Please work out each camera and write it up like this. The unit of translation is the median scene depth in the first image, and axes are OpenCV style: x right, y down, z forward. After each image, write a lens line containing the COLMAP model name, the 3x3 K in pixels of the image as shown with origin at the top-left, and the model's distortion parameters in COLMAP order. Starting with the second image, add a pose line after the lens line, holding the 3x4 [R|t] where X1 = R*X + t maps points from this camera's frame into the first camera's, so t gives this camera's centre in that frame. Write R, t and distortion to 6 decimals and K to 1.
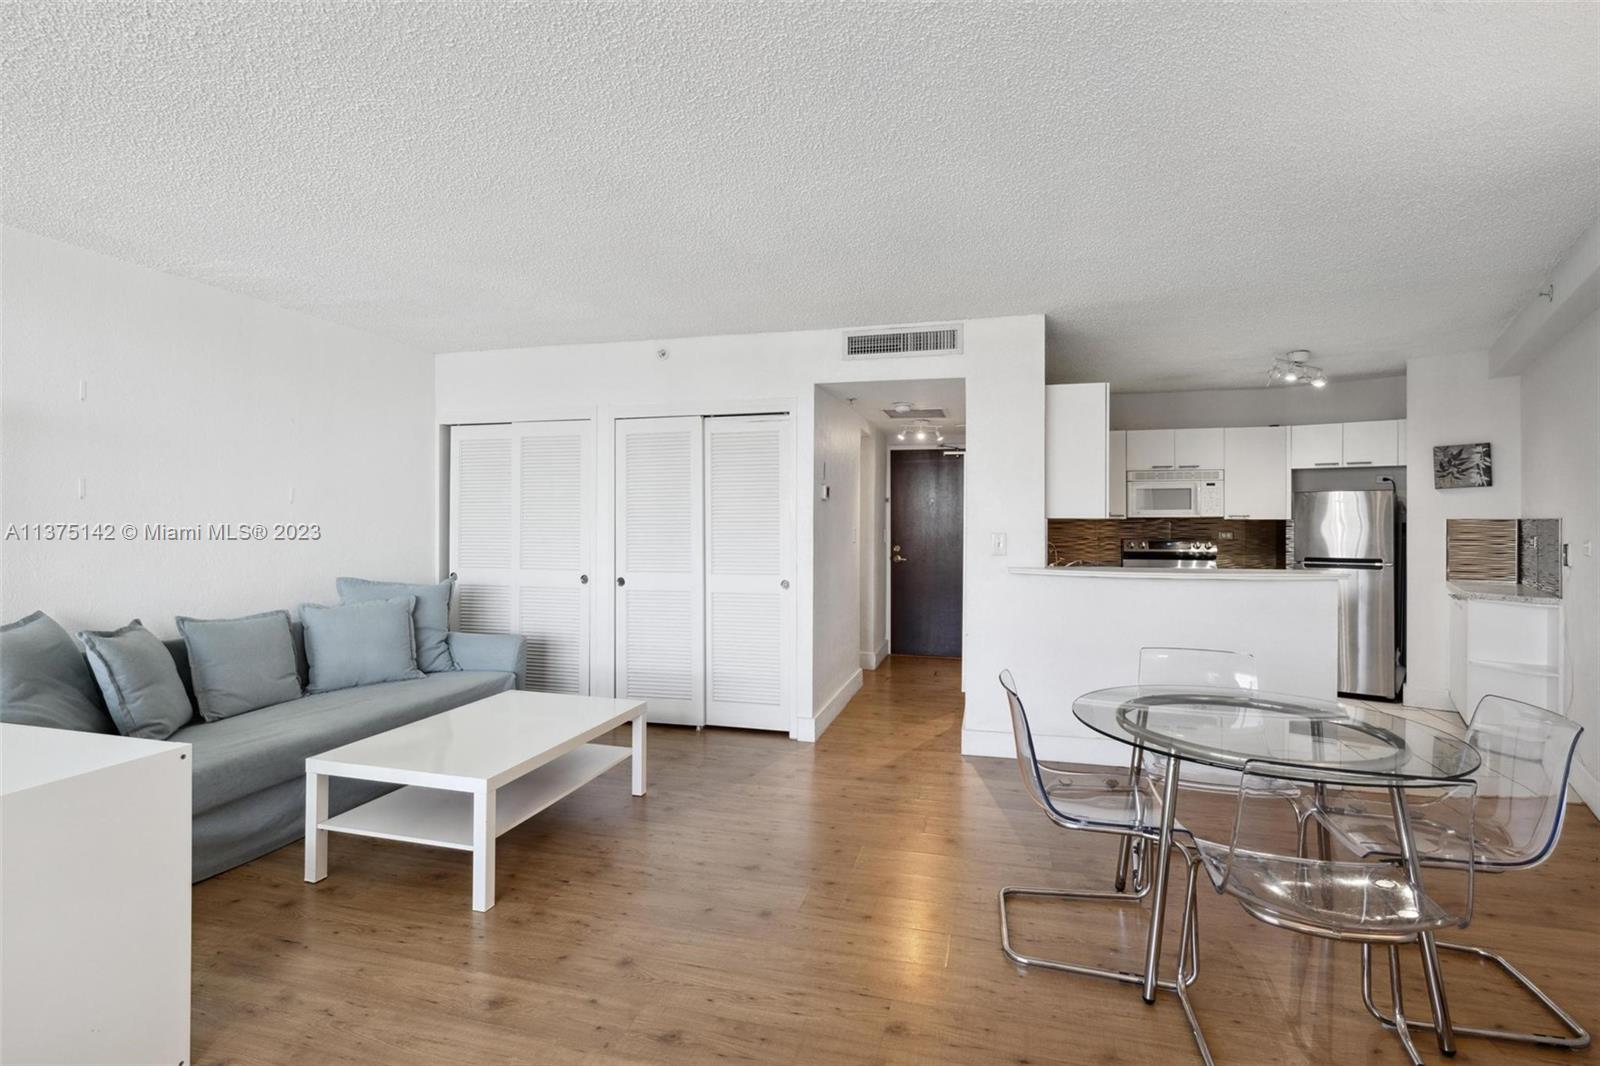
lens RADIAL K [[737.6, 0, 797.7], [0, 737.6, 526.3], [0, 0, 1]] dist [-0.014281, 0.000217]
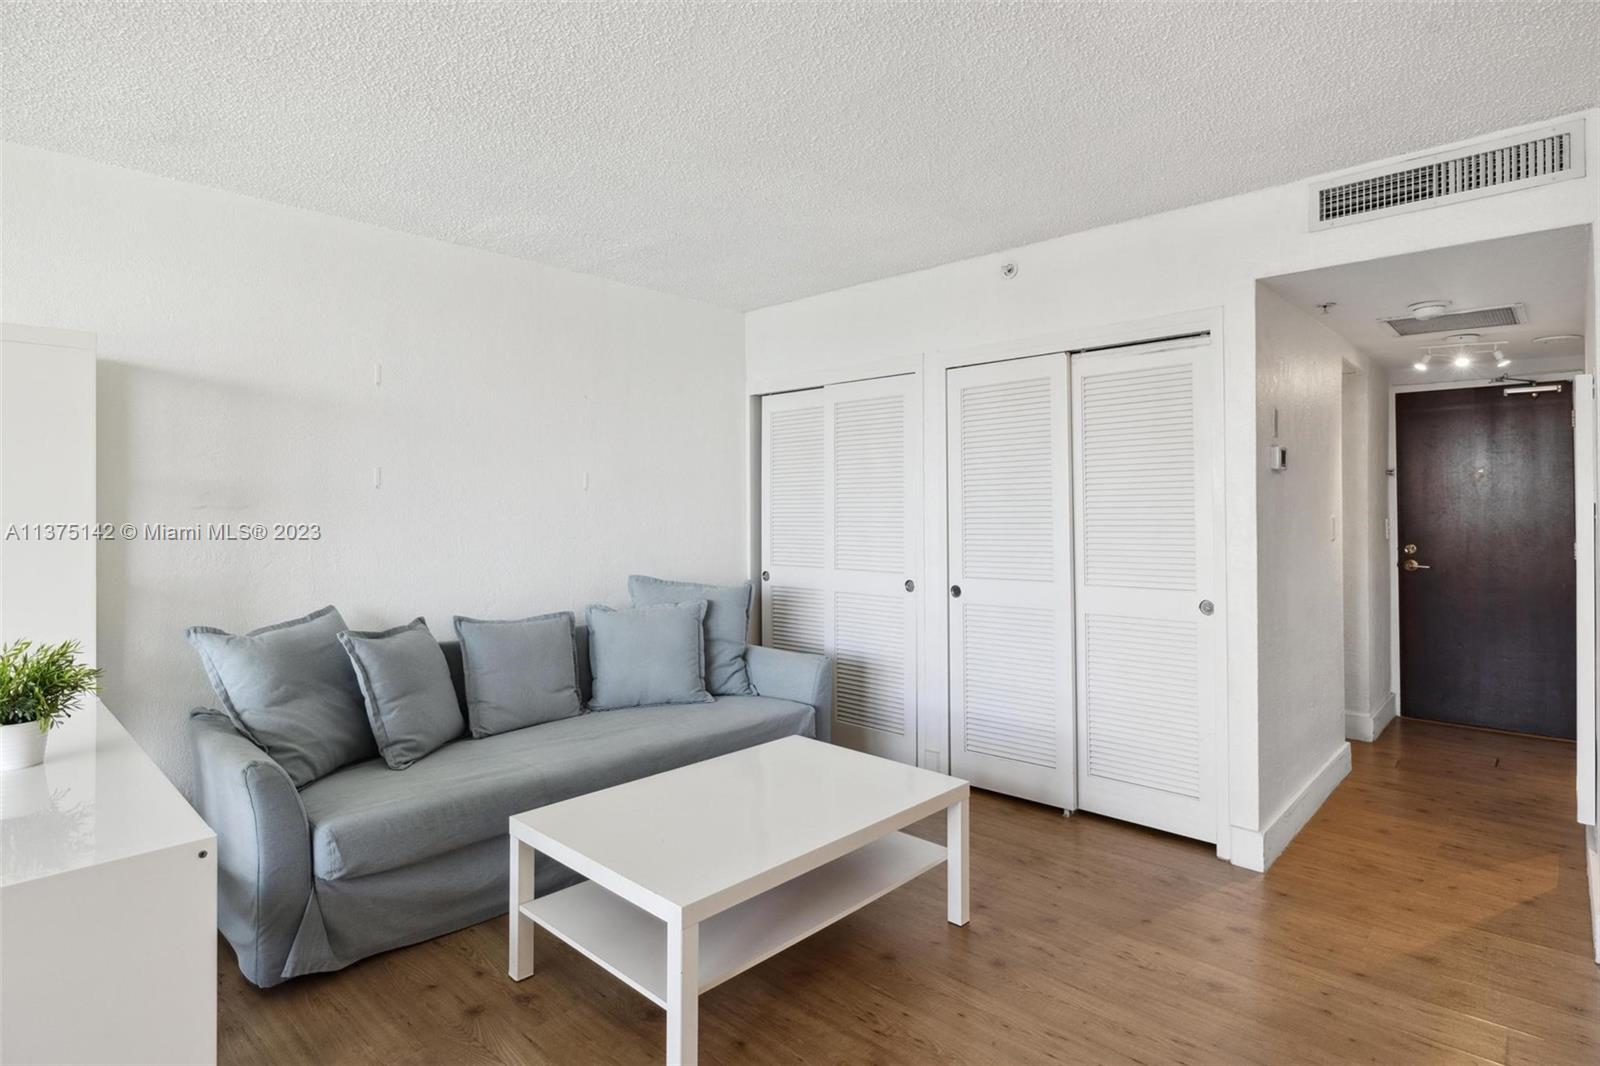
lens RADIAL K [[819.9, 0, 802.8], [0, 819.9, 501.4], [0, 0, 1]] dist [-0.002635, 0.002349]
pose [[0.883489, -0.010916, -0.468325, 0.007356], [0.003065, 0.999842, -0.017524, 0.000195], [0.468442, 0.014047, 0.883382, 0.232809]]
